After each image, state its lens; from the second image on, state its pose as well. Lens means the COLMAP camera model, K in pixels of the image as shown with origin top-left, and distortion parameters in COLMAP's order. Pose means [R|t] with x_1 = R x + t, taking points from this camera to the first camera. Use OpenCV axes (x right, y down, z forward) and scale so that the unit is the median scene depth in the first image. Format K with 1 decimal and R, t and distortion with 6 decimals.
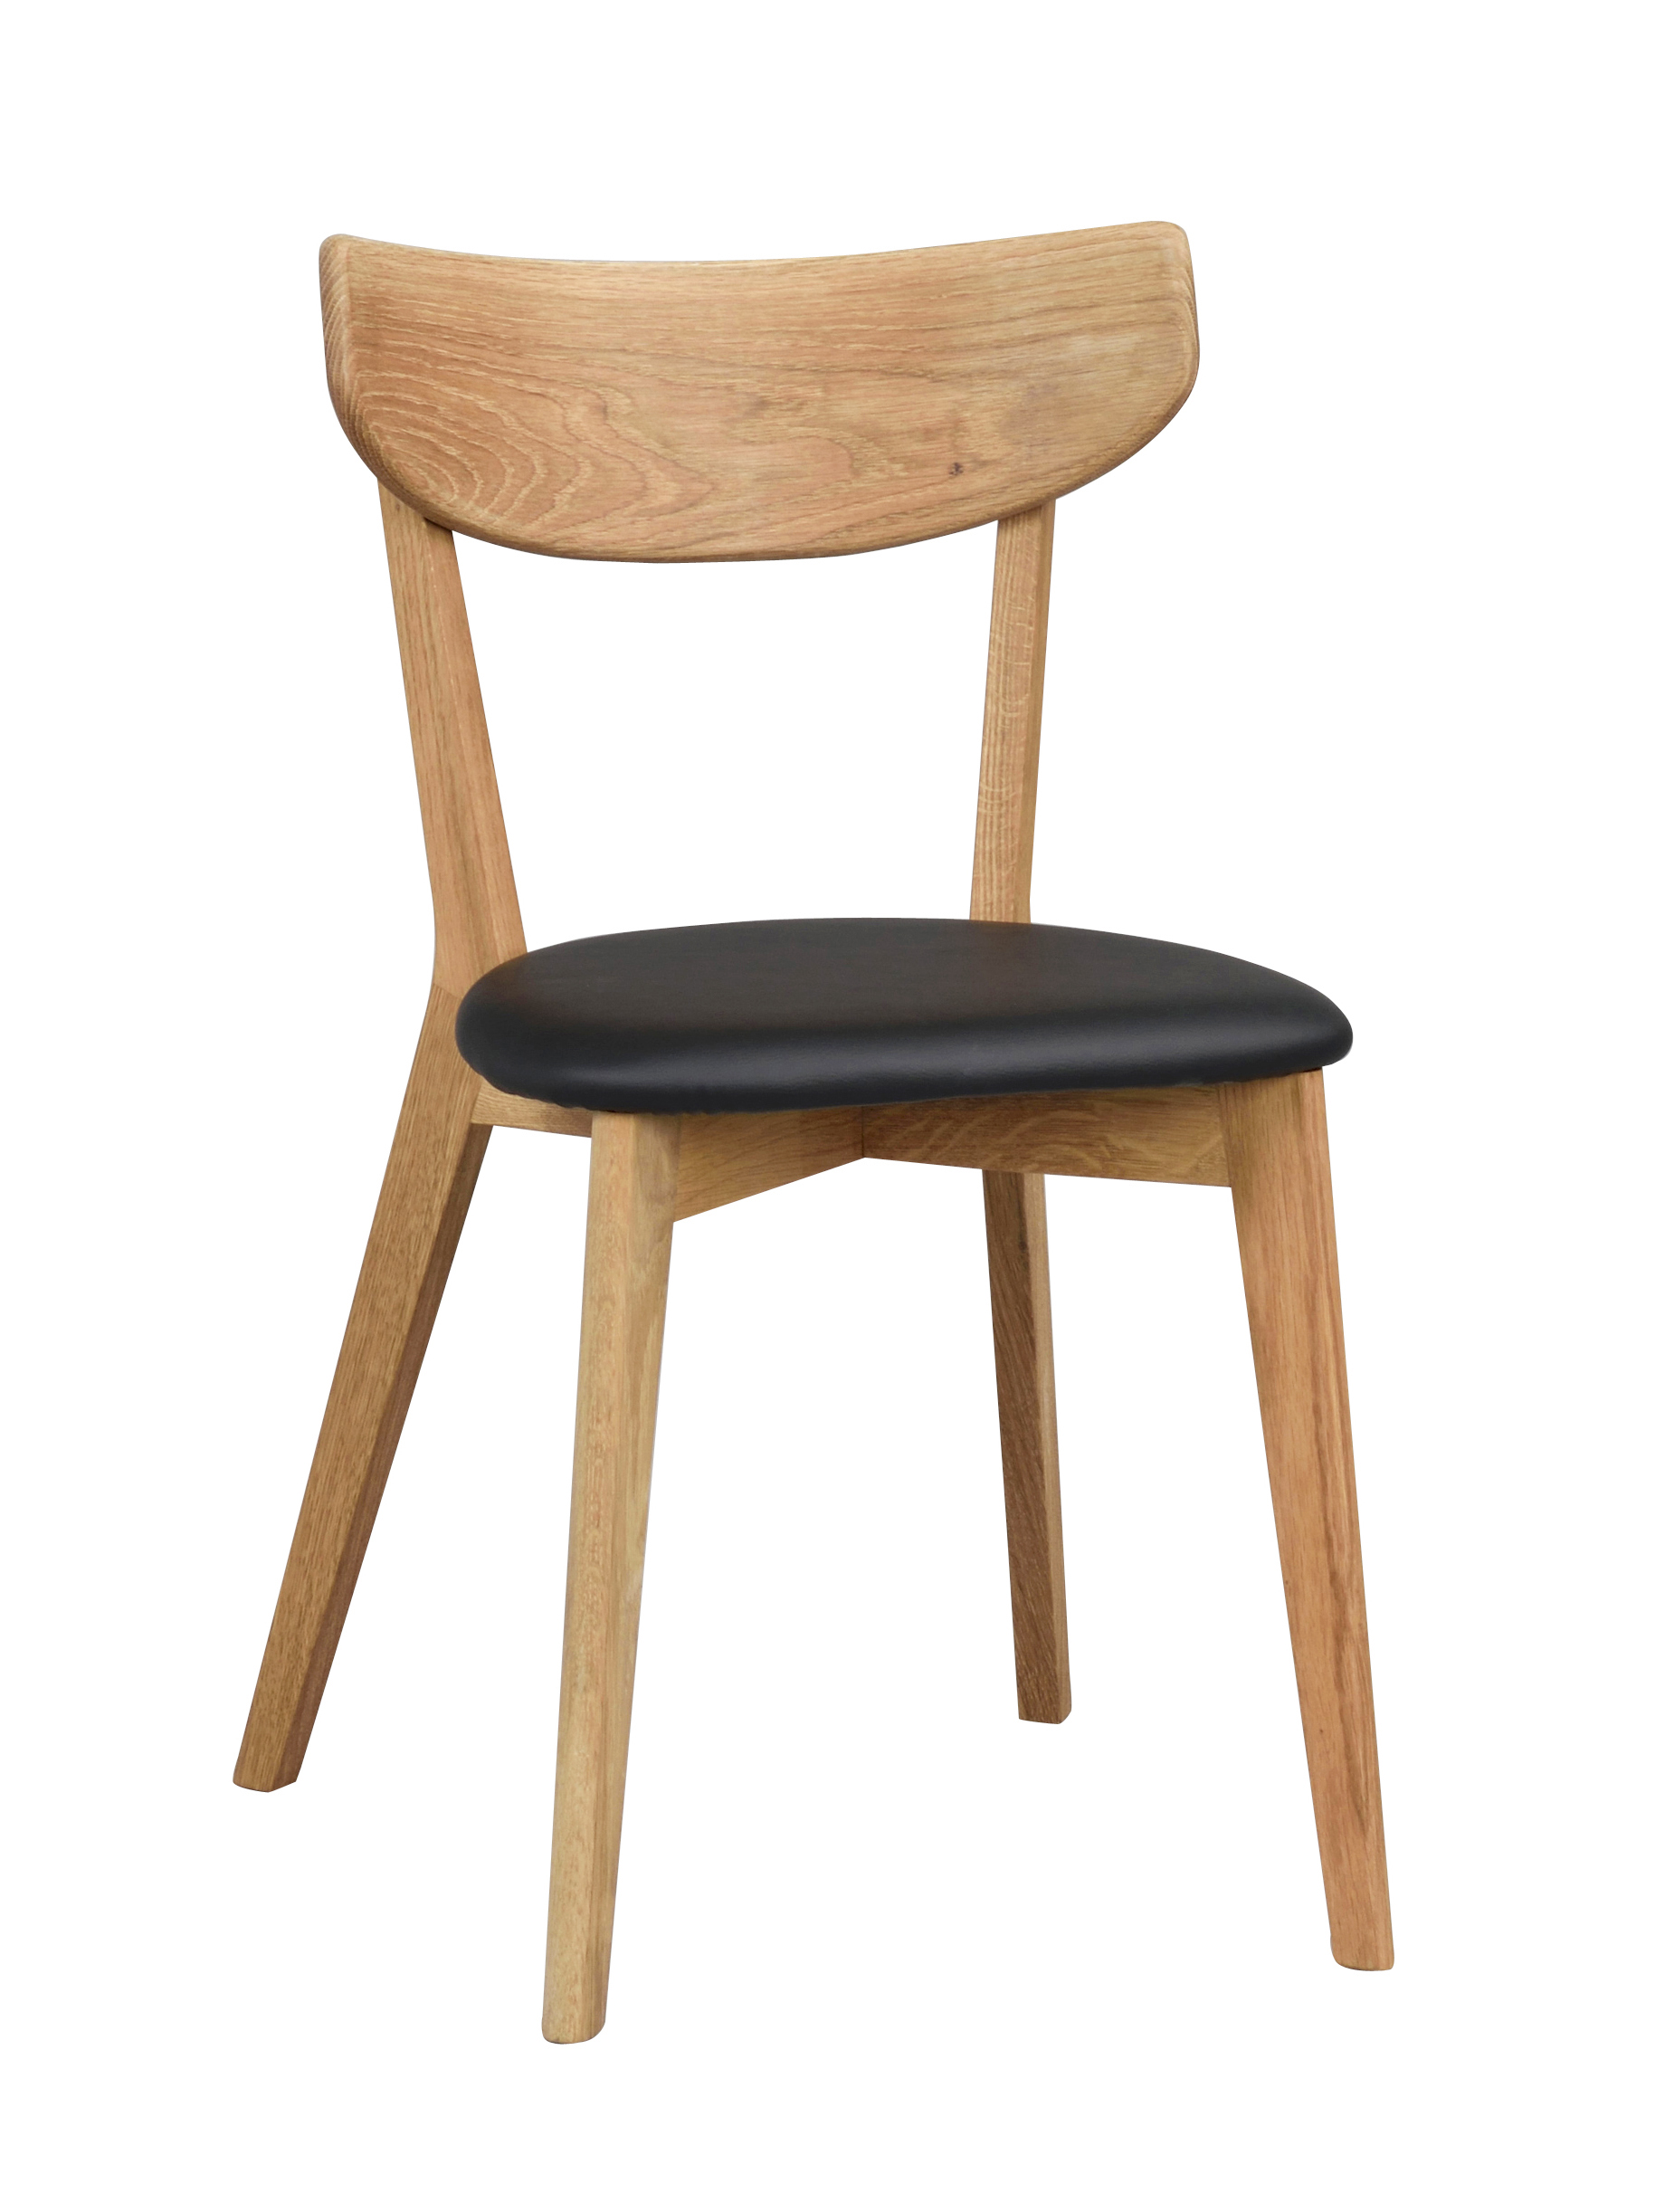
lens RADIAL K [[4828.1, 0, 832.5], [0, 4828.1, 1106.0], [0, 0, 1]] dist [-0.000592, -0.103916]
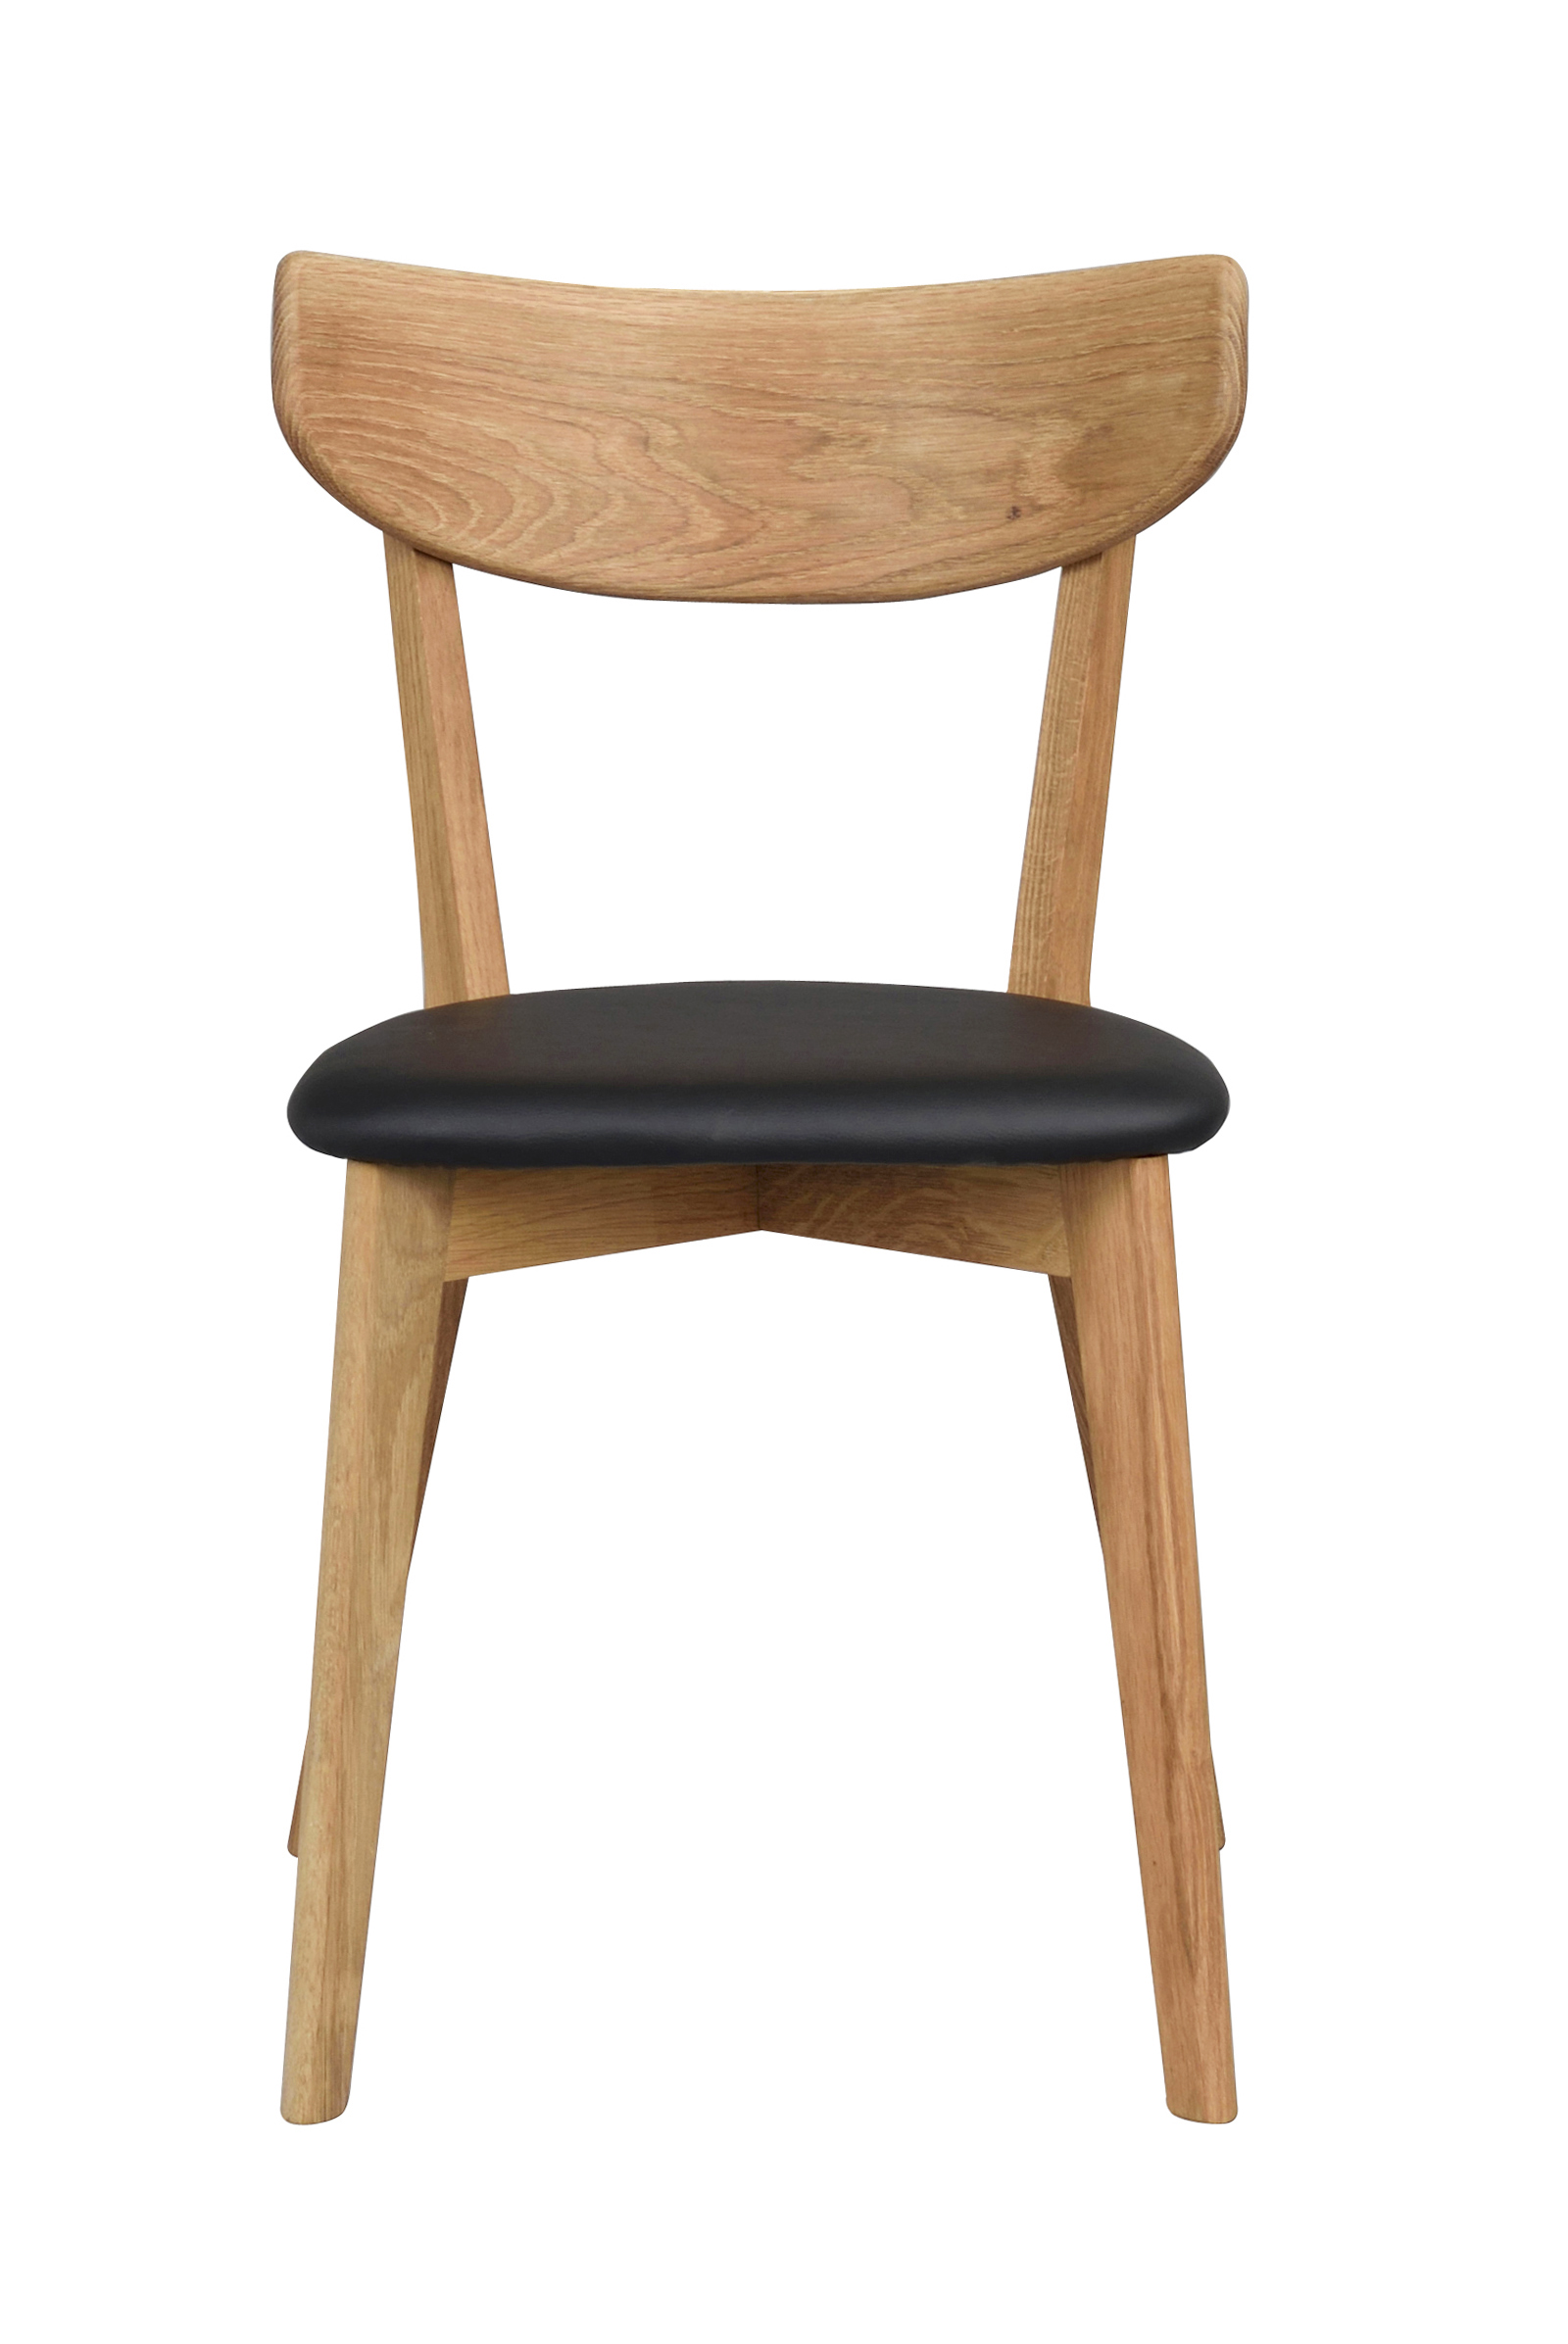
lens RADIAL K [[5135.3, 0, 784.0], [0, 5135.3, 1172.0], [0, 0, 1]] dist [0.004635, -0.035161]
pose [[0.983594, 0.050011, -0.173323, 0.172385], [-0.050929, 0.998702, -0.000855, 0.000012], [0.173055, 0.009669, 0.984865, 0.003836]]
